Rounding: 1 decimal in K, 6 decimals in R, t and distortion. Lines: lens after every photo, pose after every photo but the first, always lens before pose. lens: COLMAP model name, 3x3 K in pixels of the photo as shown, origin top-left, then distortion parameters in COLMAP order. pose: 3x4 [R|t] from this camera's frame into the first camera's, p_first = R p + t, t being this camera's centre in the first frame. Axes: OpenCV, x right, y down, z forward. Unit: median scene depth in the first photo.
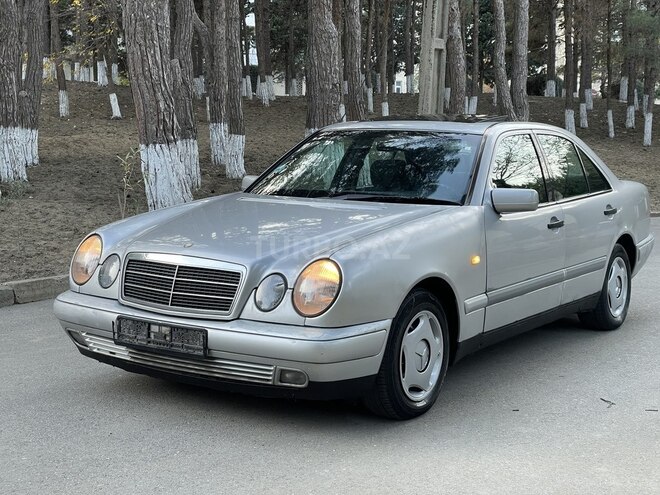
lens RADIAL K [[988.2, 0, 334.2], [0, 988.2, 249.6], [0, 0, 1]] dist [0.150858, 0.000000]
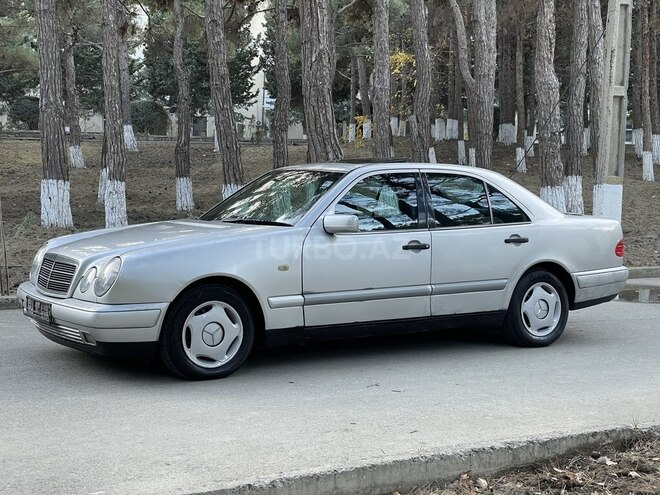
lens RADIAL K [[988.2, 0, 325.3], [0, 988.2, 244.7], [0, 0, 1]] dist [0.150858, 0.000000]
pose [[0.917162, 0.019484, -0.398038, 0.593403], [-0.042228, 0.997932, -0.048452, 0.034289], [0.396271, 0.061247, 0.916088, -0.140200]]
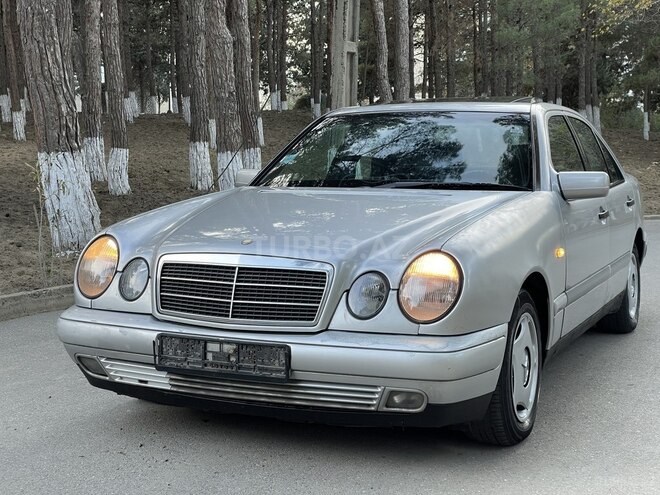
lens RADIAL K [[988.2, 0, 333.1], [0, 988.2, 247.8], [0, 0, 1]] dist [0.150858, 0.000000]
pose [[0.988087, -0.029827, 0.150980, -0.151566], [0.033363, 0.999224, -0.020941, 0.014968], [-0.150239, 0.025729, 0.988315, 0.151703]]
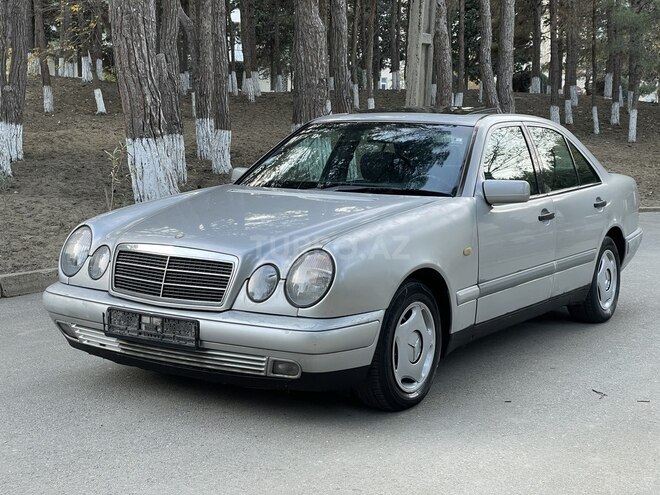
lens RADIAL K [[988.2, 0, 331.5], [0, 988.2, 248.7], [0, 0, 1]] dist [0.150858, 0.000000]
pose [[0.999923, -0.000438, 0.012380, -0.005570], [0.000411, 0.999998, 0.002188, 0.004762], [-0.012381, -0.002183, 0.999921, 0.004189]]
